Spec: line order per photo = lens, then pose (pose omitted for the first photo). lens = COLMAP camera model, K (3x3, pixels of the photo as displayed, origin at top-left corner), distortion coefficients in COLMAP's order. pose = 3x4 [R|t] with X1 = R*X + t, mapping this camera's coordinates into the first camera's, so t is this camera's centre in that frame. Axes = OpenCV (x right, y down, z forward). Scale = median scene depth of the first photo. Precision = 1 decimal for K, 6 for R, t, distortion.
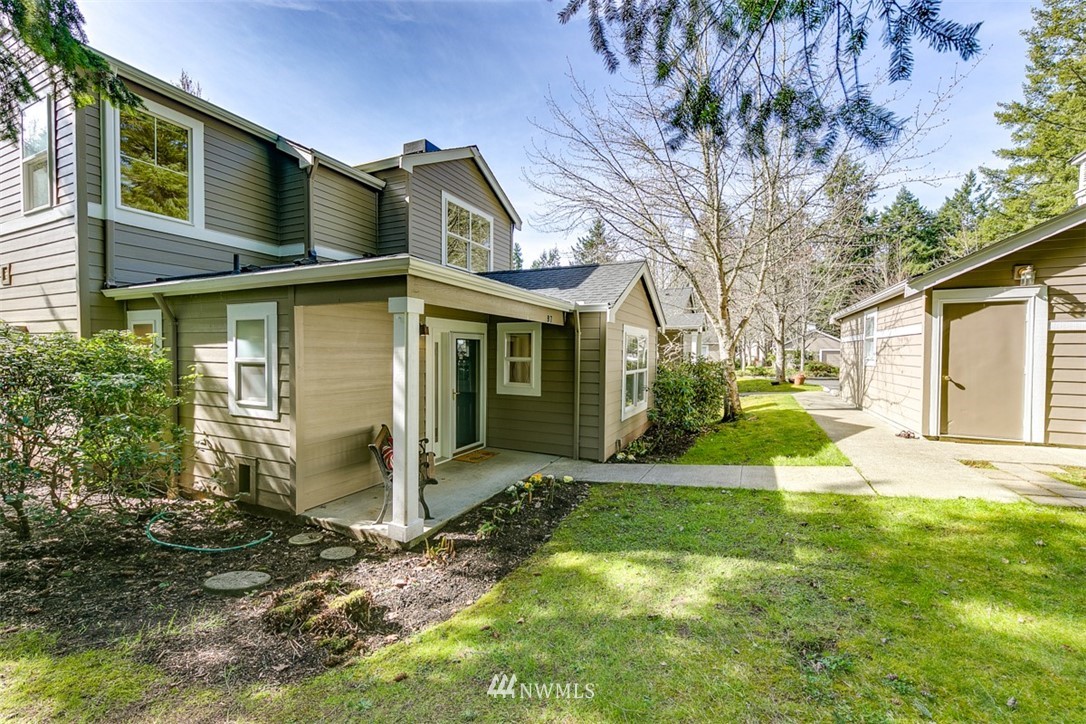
lens RADIAL K [[428.5, 0, 545.1], [0, 428.5, 362.7], [0, 0, 1]] dist [0.011506, -0.000567]
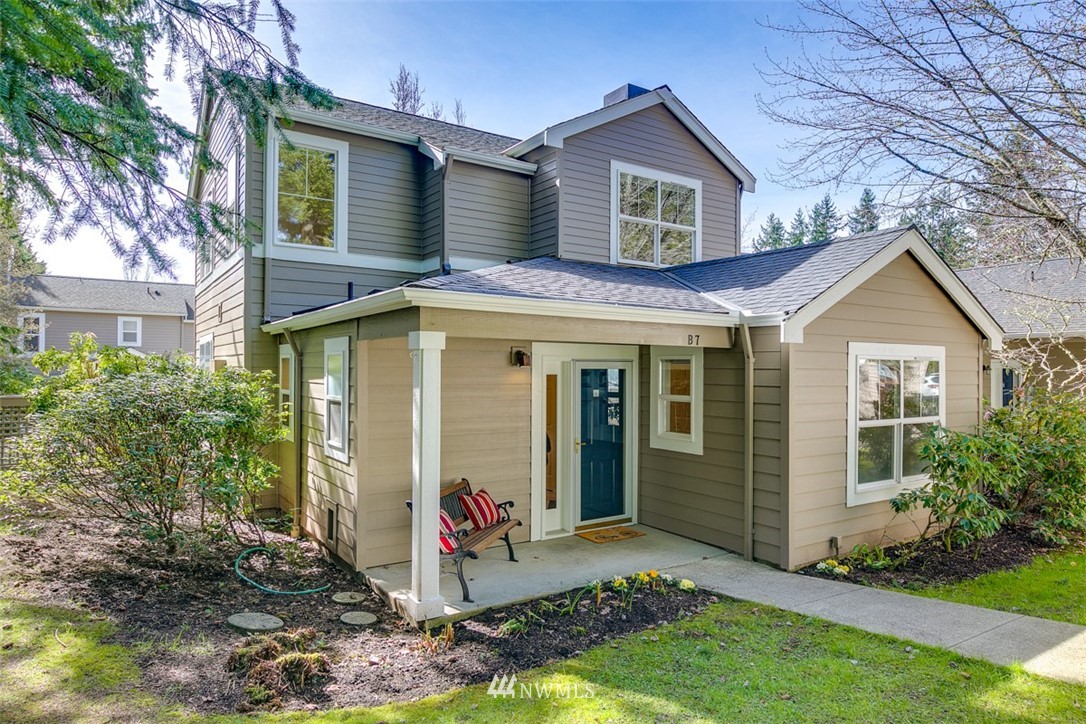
lens RADIAL K [[663.5, 0, 543.0], [0, 663.5, 362.5], [0, 0, 1]] dist [0.018845, -0.004366]
pose [[0.853791, -0.009501, -0.520529, 0.406820], [-0.011273, 0.999262, -0.036728, -0.030788], [0.520494, 0.037226, 0.853054, -0.002894]]
